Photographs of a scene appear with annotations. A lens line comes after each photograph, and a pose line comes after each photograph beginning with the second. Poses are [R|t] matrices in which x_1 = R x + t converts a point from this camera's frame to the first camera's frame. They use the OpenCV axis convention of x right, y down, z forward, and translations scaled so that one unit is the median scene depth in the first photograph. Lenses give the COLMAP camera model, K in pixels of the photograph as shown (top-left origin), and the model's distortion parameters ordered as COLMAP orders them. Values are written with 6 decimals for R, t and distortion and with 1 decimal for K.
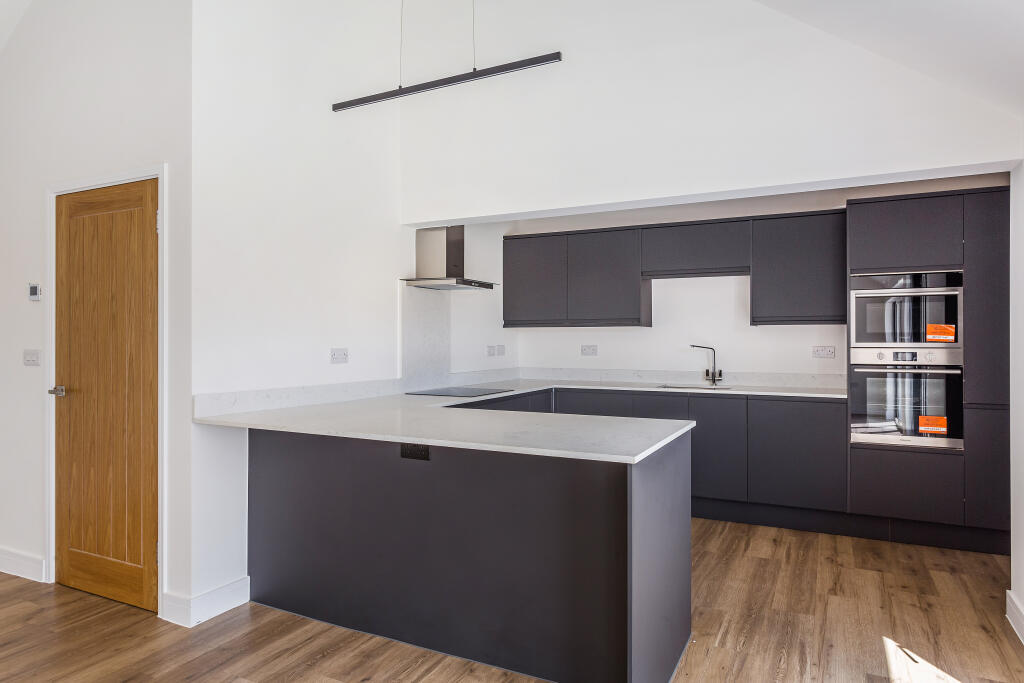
lens RADIAL K [[642.5, 0, 510.9], [0, 642.5, 338.6], [0, 0, 1]] dist [0.001667, 0.000174]
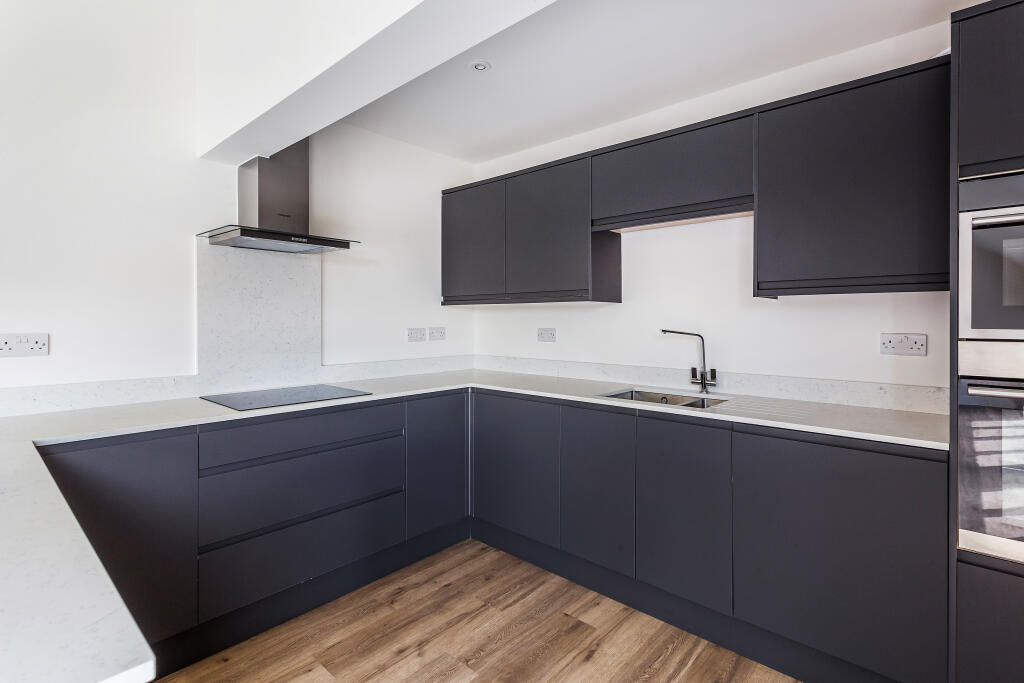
lens RADIAL K [[495.9, 0, 509.9], [0, 495.9, 321.5], [0, 0, 1]] dist [-0.003089, -0.000061]
pose [[0.965923, 0.002376, -0.258818, 0.272111], [-0.001195, 0.999988, 0.004718, 0.000146], [0.258826, -0.004248, 0.965915, 0.505443]]
